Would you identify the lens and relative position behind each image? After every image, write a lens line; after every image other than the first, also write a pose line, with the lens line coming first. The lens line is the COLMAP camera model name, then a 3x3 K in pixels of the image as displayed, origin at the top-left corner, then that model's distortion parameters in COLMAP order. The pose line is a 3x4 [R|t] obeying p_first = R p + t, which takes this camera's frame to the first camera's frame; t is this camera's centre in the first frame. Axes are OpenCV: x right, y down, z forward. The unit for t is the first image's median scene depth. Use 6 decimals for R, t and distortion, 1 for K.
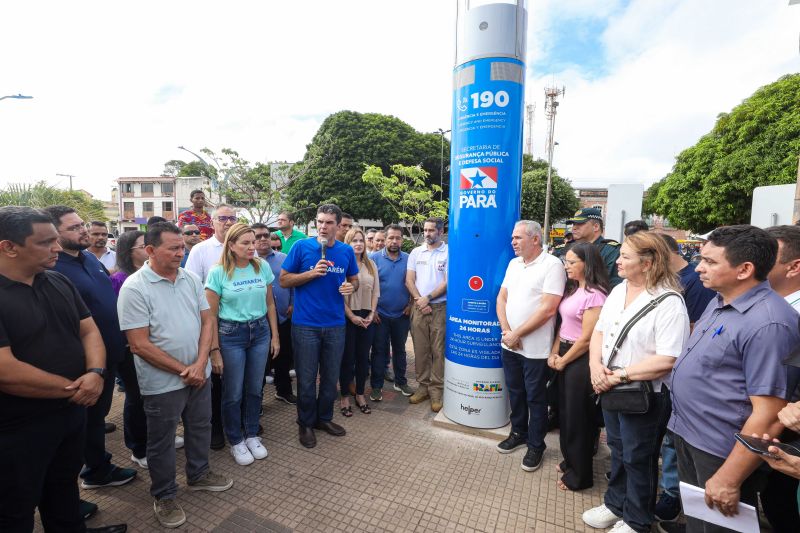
lens RADIAL K [[367.9, 0, 402.9], [0, 367.9, 267.4], [0, 0, 1]] dist [-0.047081, 0.016270]
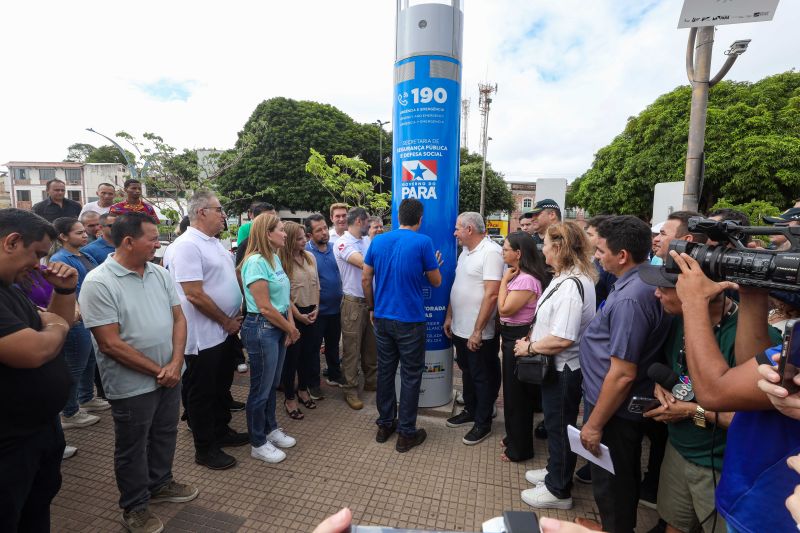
lens RADIAL K [[368.3, 0, 403.8], [0, 368.3, 267.2], [0, 0, 1]] dist [-0.045695, 0.014098]
pose [[0.986324, -0.020905, 0.163487, -0.014406], [0.017450, 0.999594, 0.022546, 0.007817], [-0.163892, -0.019385, 0.986288, -0.033144]]
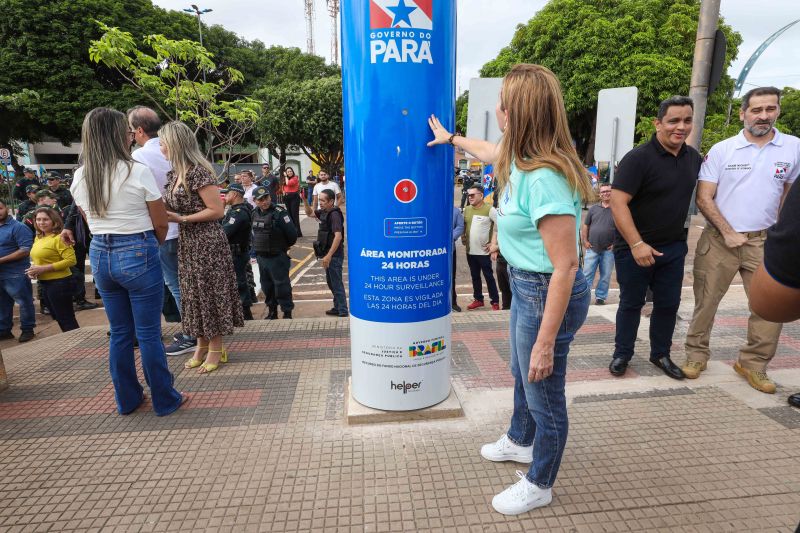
lens RADIAL K [[449.4, 0, 403.9], [0, 449.4, 267.6], [0, 0, 1]] dist [-0.029557, 0.017243]
pose [[0.870161, -0.129268, 0.475511, -0.175713], [0.062916, 0.986226, 0.152972, 0.052531], [-0.488735, -0.103193, 0.866308, 0.317457]]
